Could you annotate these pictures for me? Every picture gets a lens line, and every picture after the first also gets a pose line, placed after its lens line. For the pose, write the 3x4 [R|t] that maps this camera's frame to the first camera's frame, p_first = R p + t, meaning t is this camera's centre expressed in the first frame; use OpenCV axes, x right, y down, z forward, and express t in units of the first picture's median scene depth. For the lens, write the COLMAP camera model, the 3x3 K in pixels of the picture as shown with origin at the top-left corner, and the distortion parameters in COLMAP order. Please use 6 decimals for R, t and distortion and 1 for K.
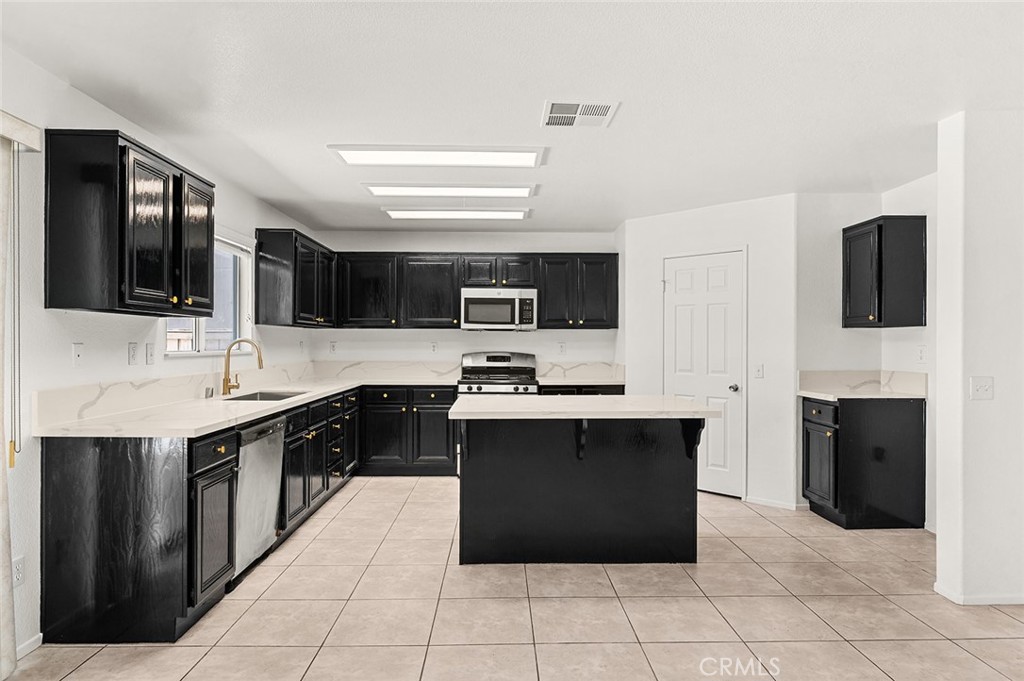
lens RADIAL K [[586.4, 0, 515.4], [0, 586.4, 338.9], [0, 0, 1]] dist [0.001252, 0.000103]
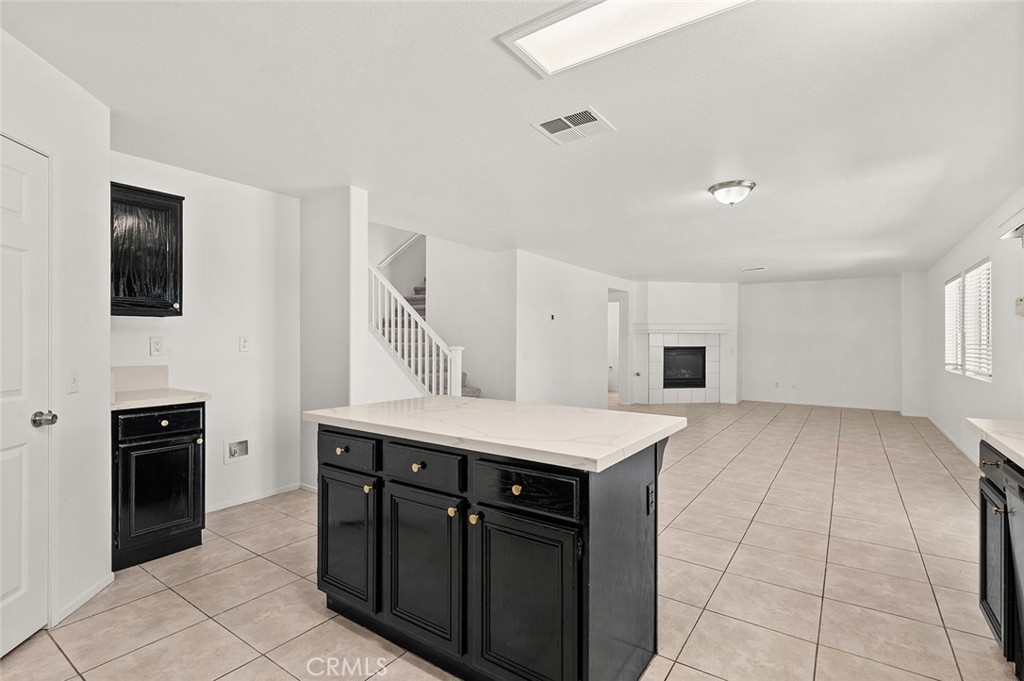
lens RADIAL K [[484.8, 0, 508.6], [0, 484.8, 339.1], [0, 0, 1]] dist [-0.004285, 0.000410]
pose [[-0.801089, -0.004619, 0.598528, -0.210292], [-0.010252, 0.999929, -0.006004, 0.012149], [-0.598458, -0.010945, -0.801079, 1.118272]]
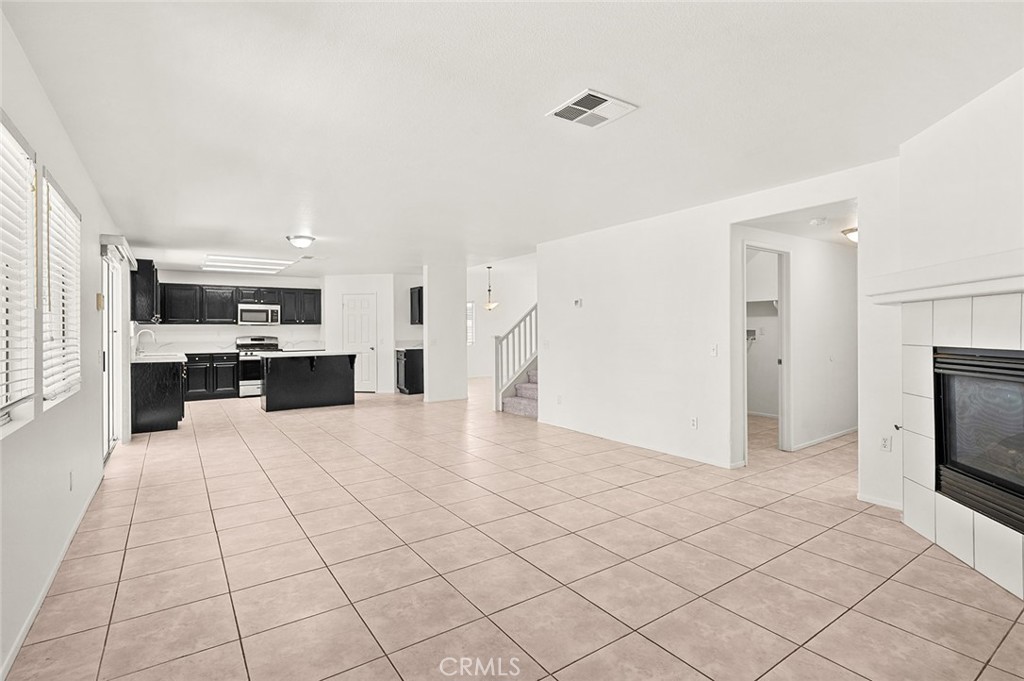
lens RADIAL K [[484.8, 0, 514.6], [0, 484.8, 330.9], [0, 0, 1]] dist [-0.004285, 0.000410]
pose [[0.833239, -0.007985, 0.552855, -0.221564], [0.006615, 0.999968, 0.004474, 0.003356], [-0.552873, -0.000071, 0.833266, -0.896376]]
